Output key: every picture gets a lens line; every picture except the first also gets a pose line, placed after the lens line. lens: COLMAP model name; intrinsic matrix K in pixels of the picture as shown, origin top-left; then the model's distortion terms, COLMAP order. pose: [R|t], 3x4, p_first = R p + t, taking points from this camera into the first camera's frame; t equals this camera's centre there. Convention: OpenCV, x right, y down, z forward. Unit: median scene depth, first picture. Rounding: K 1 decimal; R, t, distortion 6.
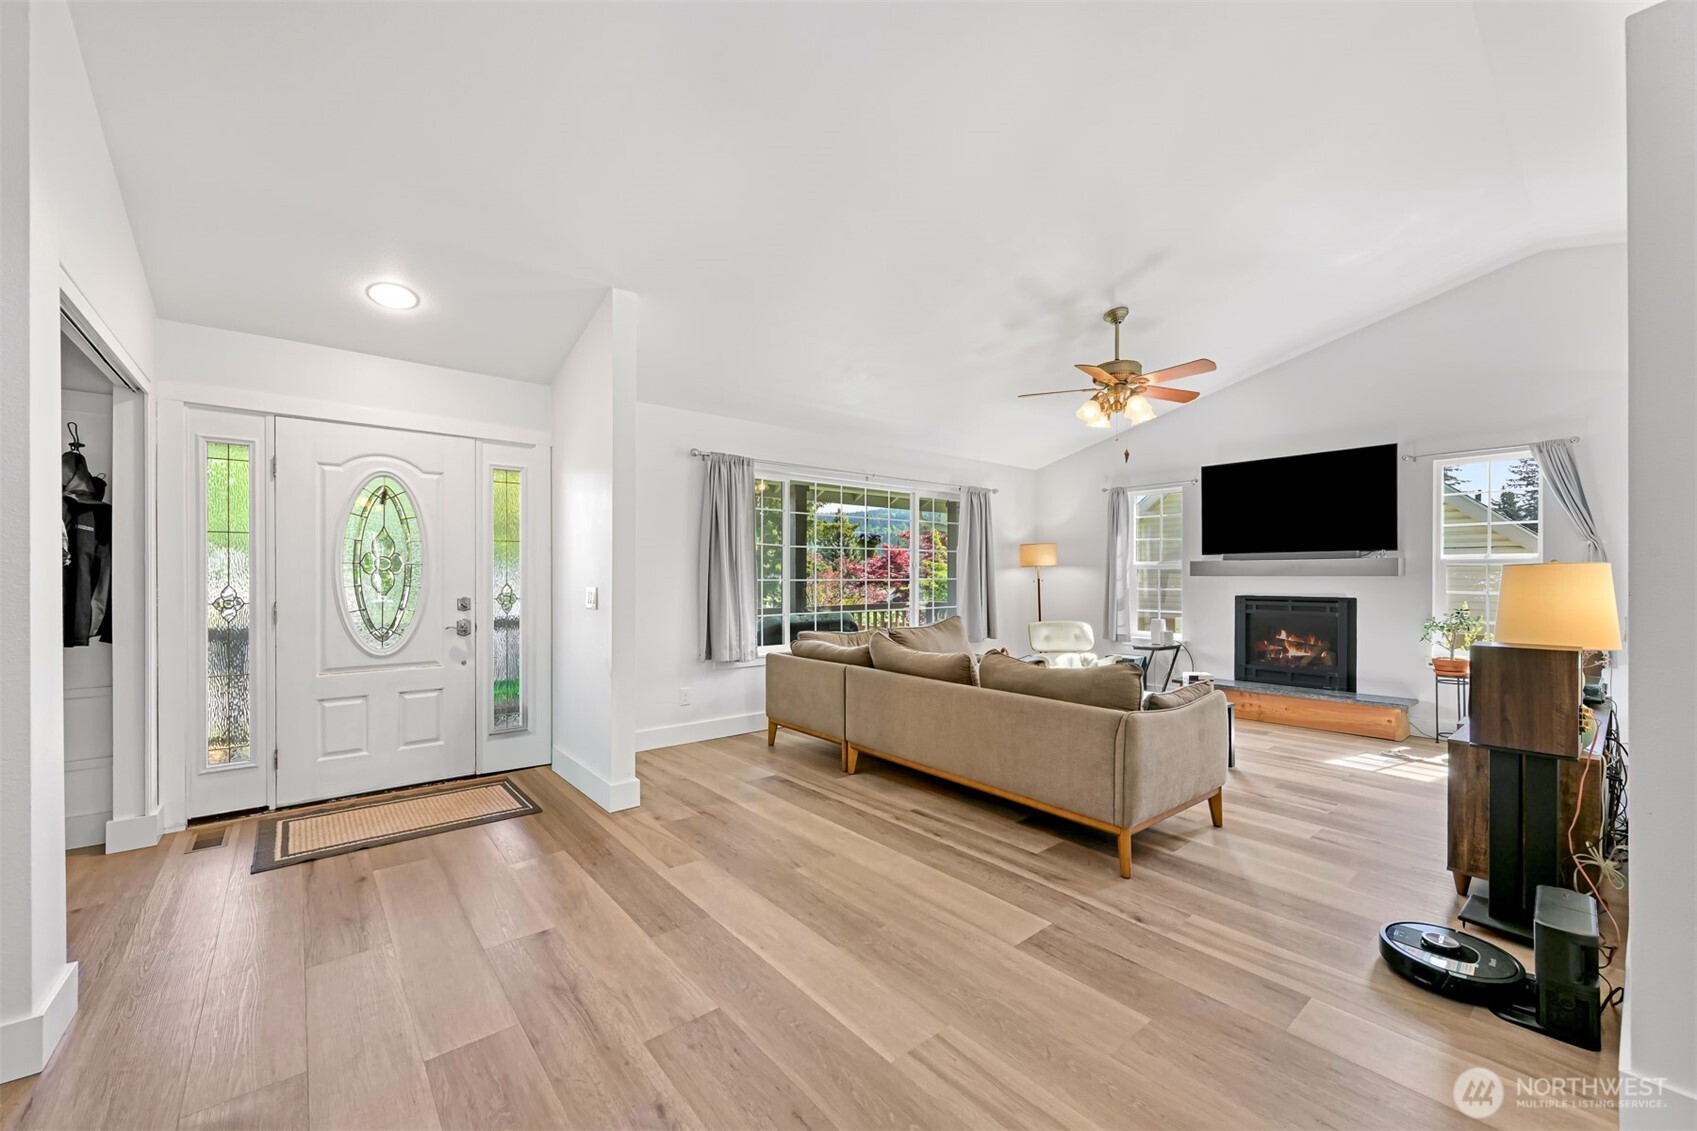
lens RADIAL K [[667.3, 0, 864.2], [0, 667.3, 577.2], [0, 0, 1]] dist [-0.001234, 0.000057]
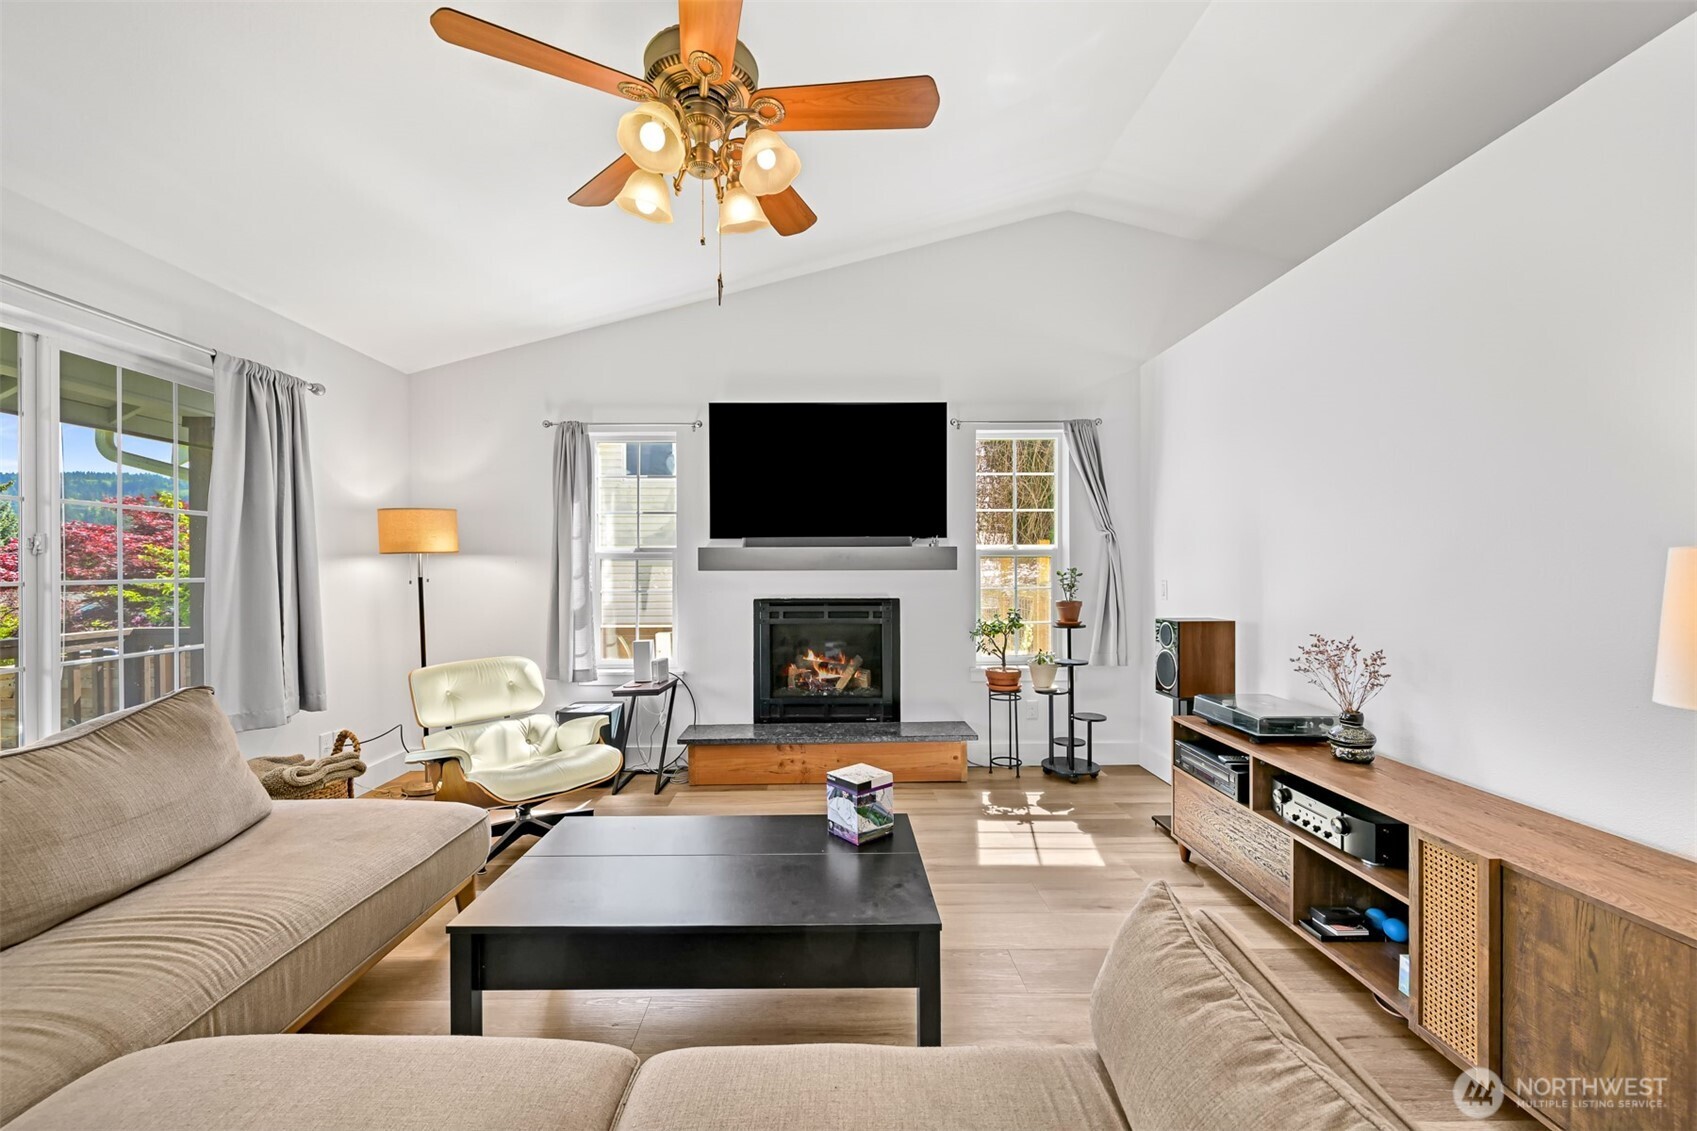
lens RADIAL K [[667.3, 0, 825.9], [0, 667.3, 571.3], [0, 0, 1]] dist [-0.001234, 0.000057]
pose [[0.648693, -0.005974, 0.761026, 0.097151], [0.005802, 0.999979, 0.002904, -0.002971], [-0.761028, 0.002532, 0.648714, 0.580586]]
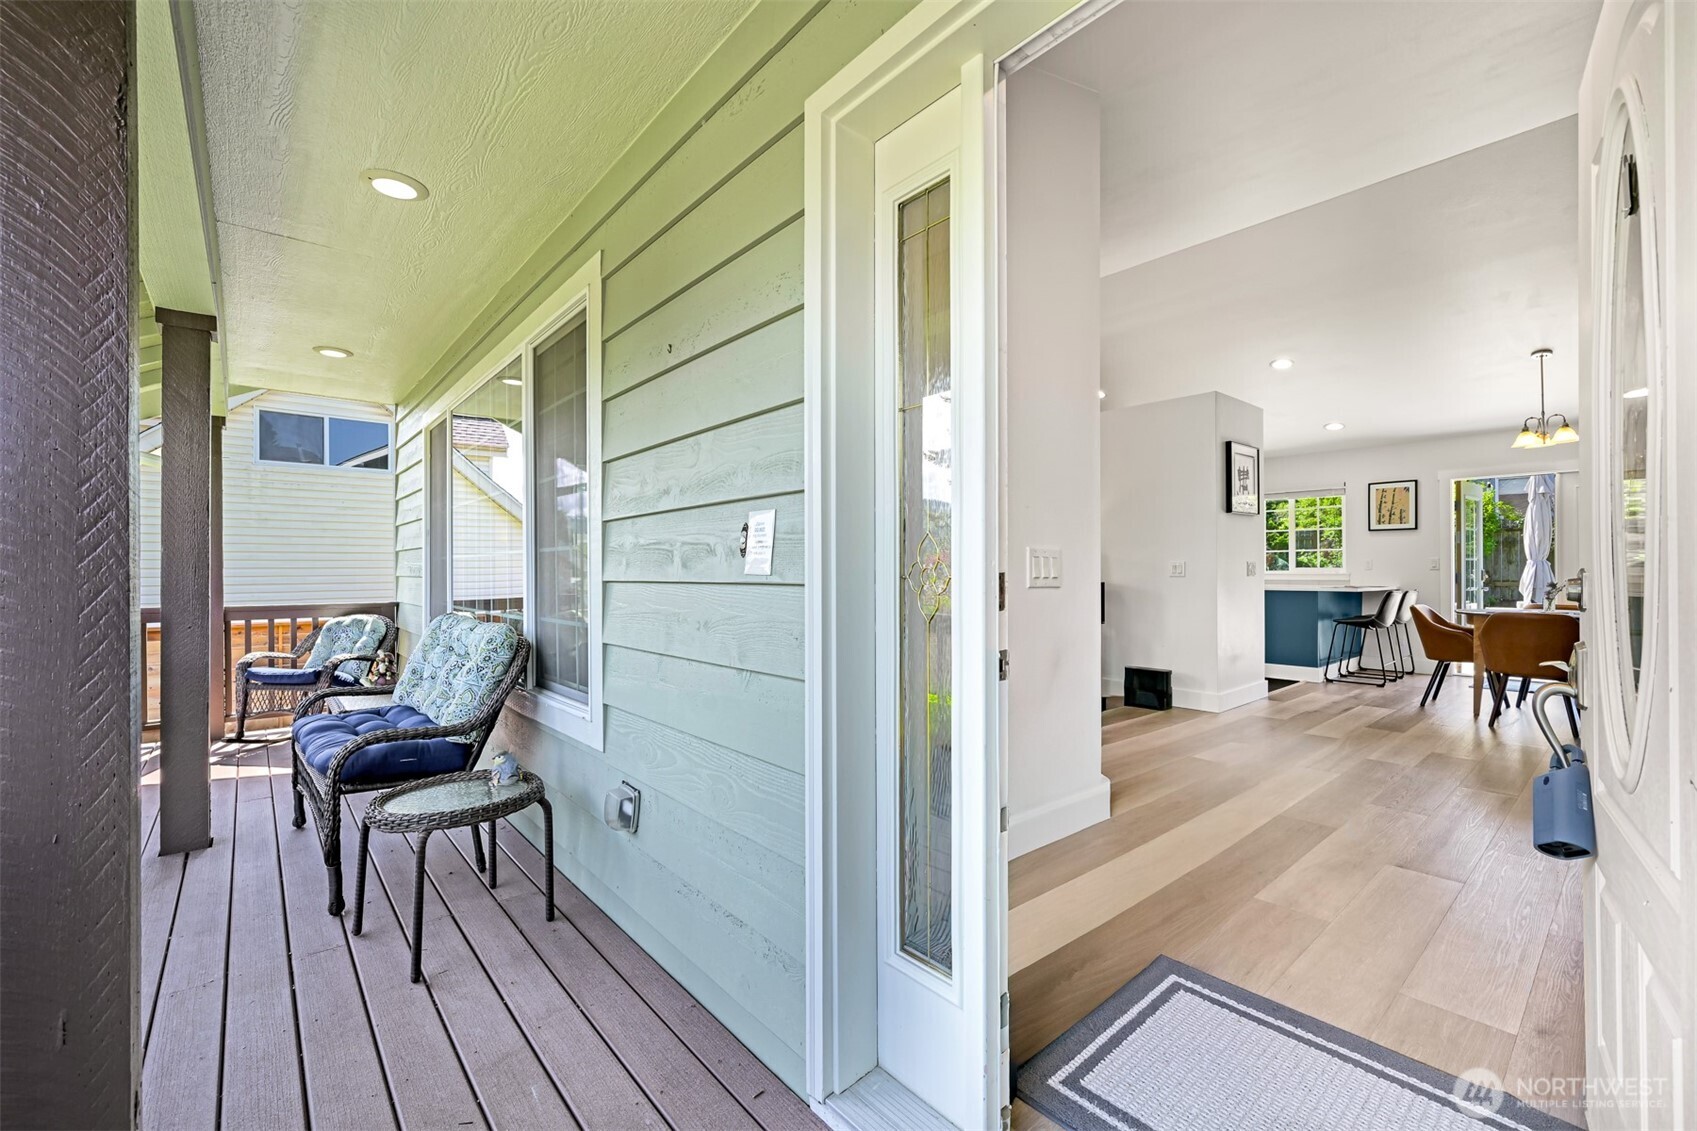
lens RADIAL K [[701.9, 0, 831.4], [0, 701.9, 570.4], [0, 0, 1]] dist [-0.010737, 0.000165]
pose [[0.010946, 0.002828, 0.999936, -0.718216], [0.011371, 0.999931, -0.002953, 0.023912], [-0.999875, 0.011402, 0.010914, 0.847624]]
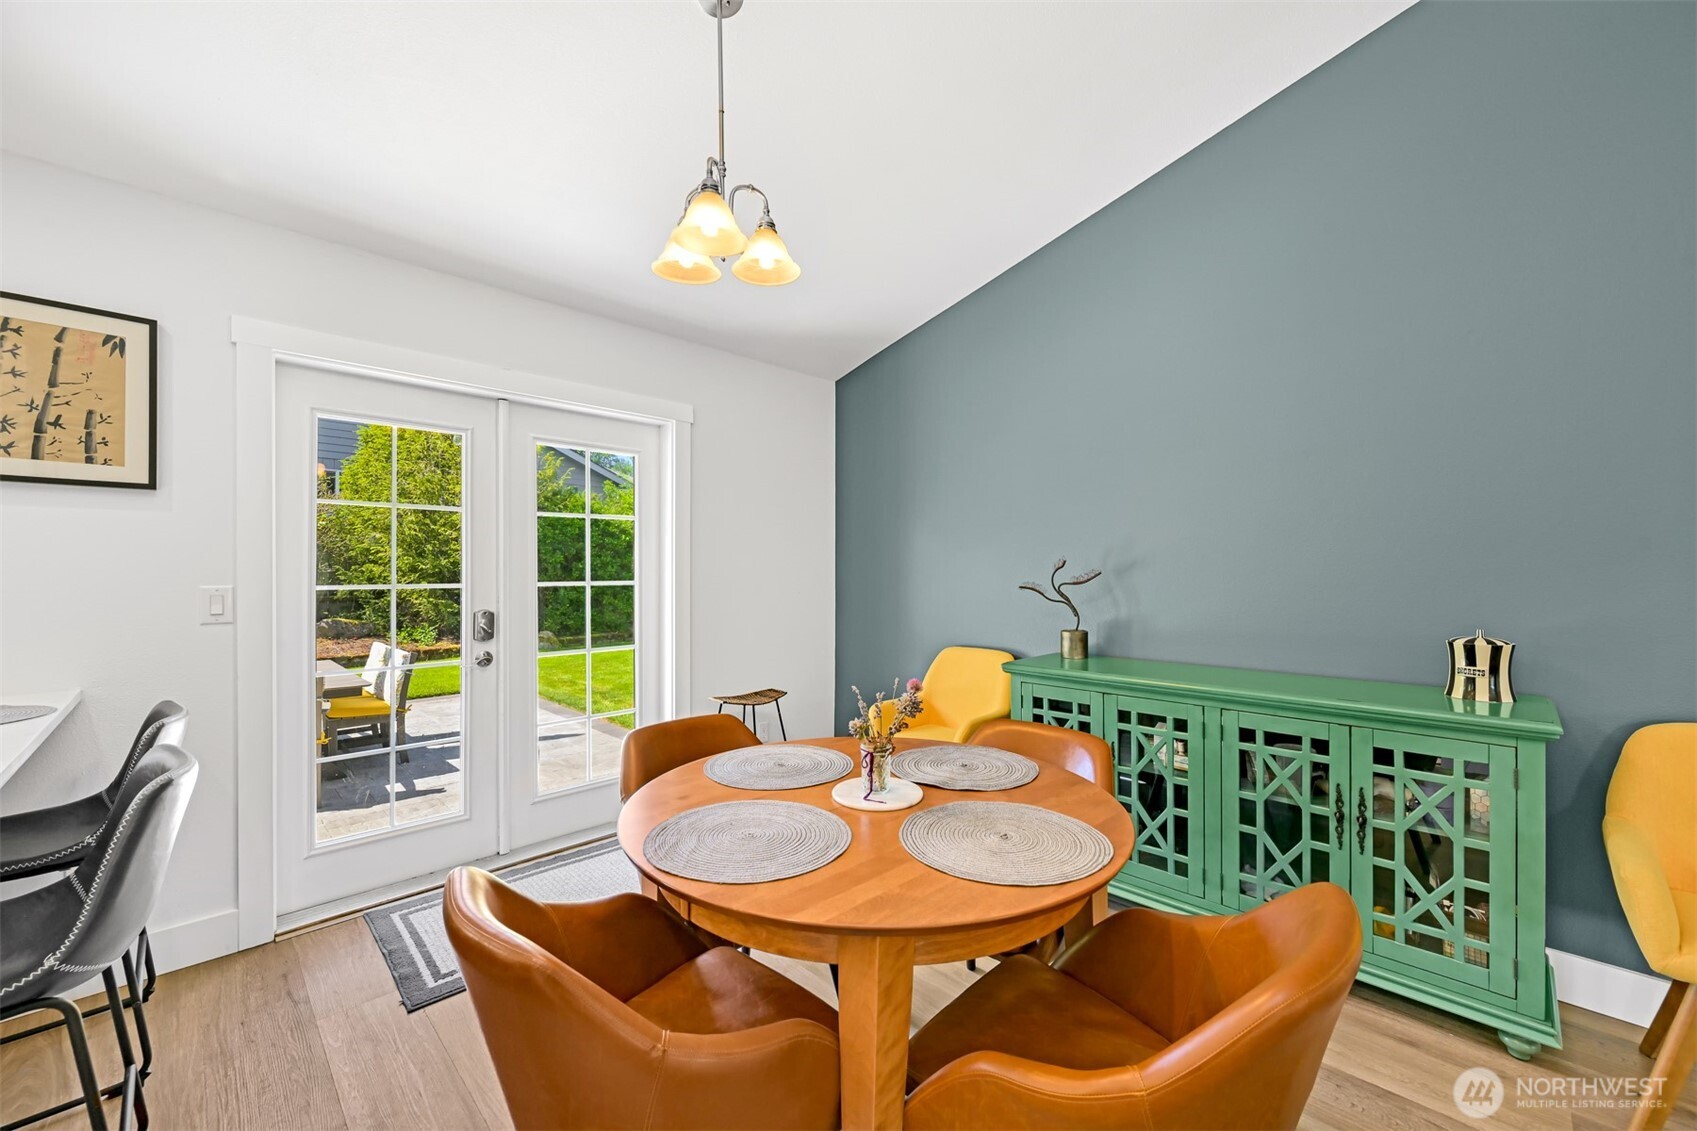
lens RADIAL K [[667.3, 0, 849.8], [0, 667.3, 572.3], [0, 0, 1]] dist [-0.001234, 0.000057]
pose [[-0.996916, -0.003661, -0.078392, 0.321763], [-0.004271, 0.999962, 0.007615, -0.005696], [0.078361, 0.007927, -0.996894, 0.105601]]
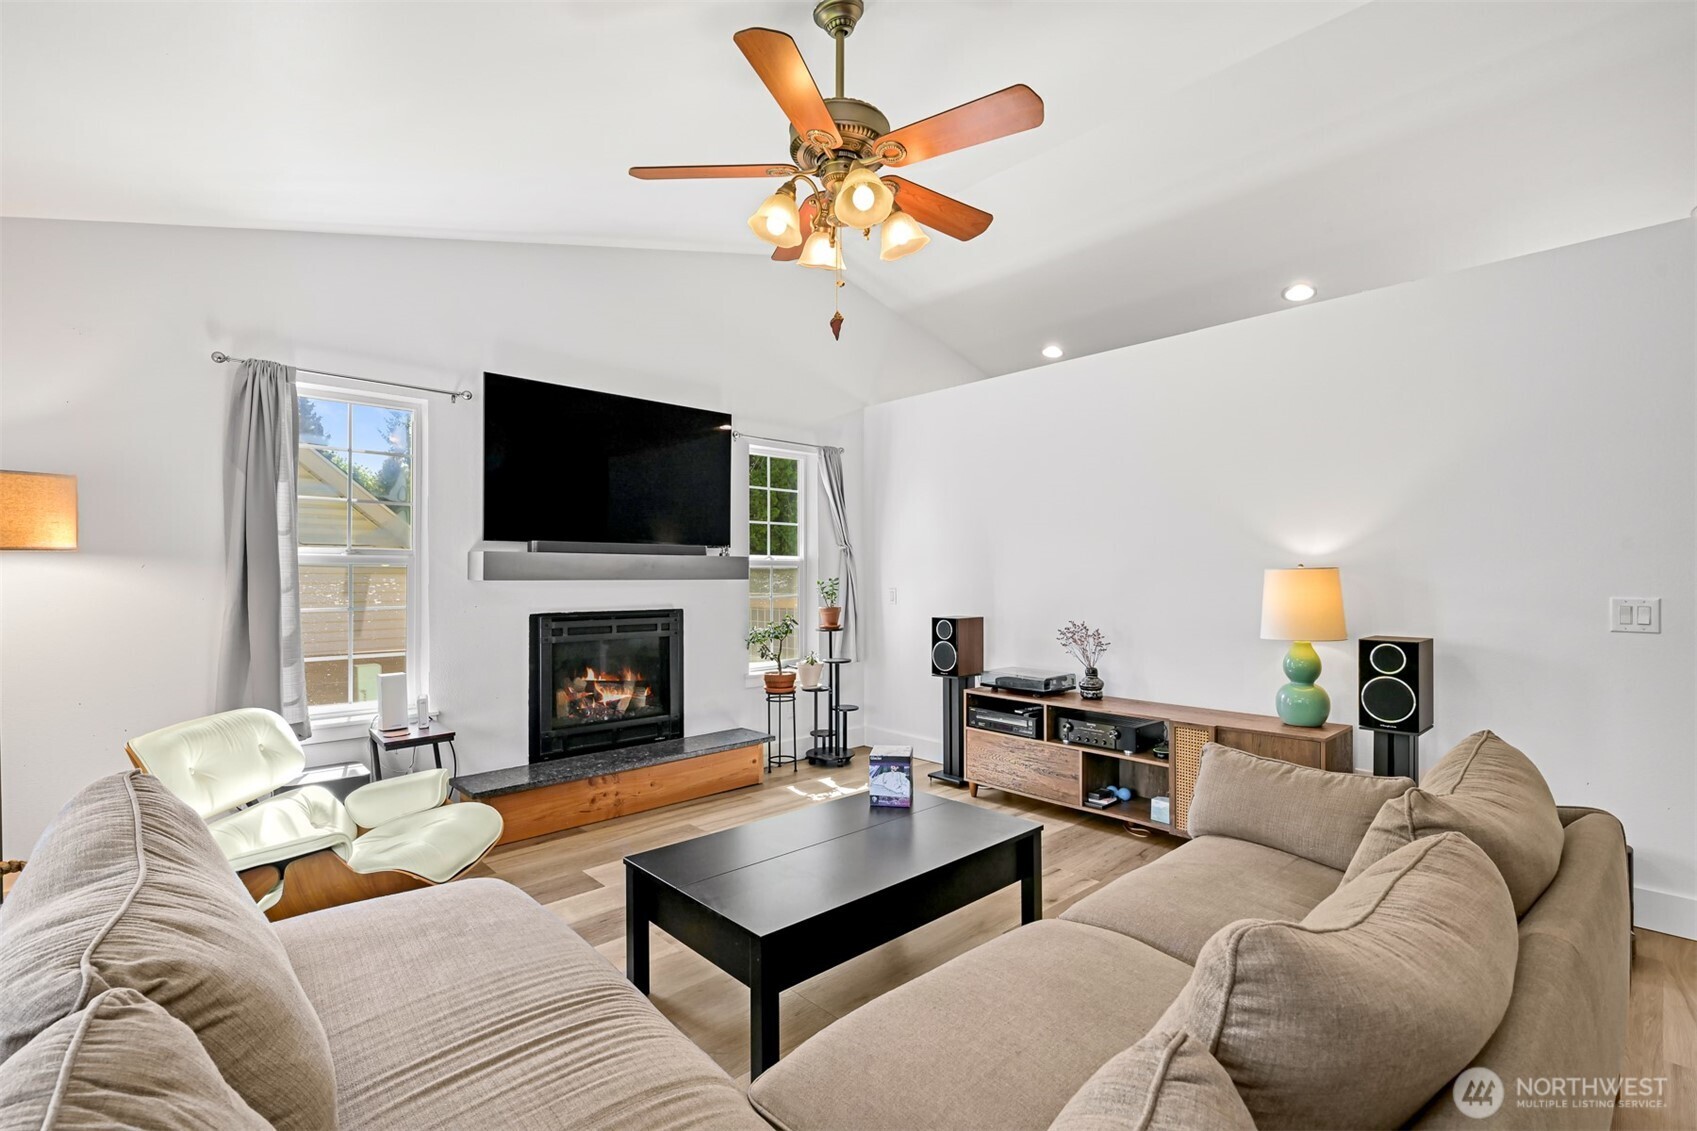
lens RADIAL K [[763.3, 0, 854.1], [0, 763.3, 571.0], [0, 0, 1]] dist [-0.005902, 0.000792]
pose [[-0.042560, 0.008240, 0.999060, -0.124441], [0.004123, 0.999959, -0.008072, -0.003603], [-0.999085, 0.003775, -0.042593, 0.871739]]
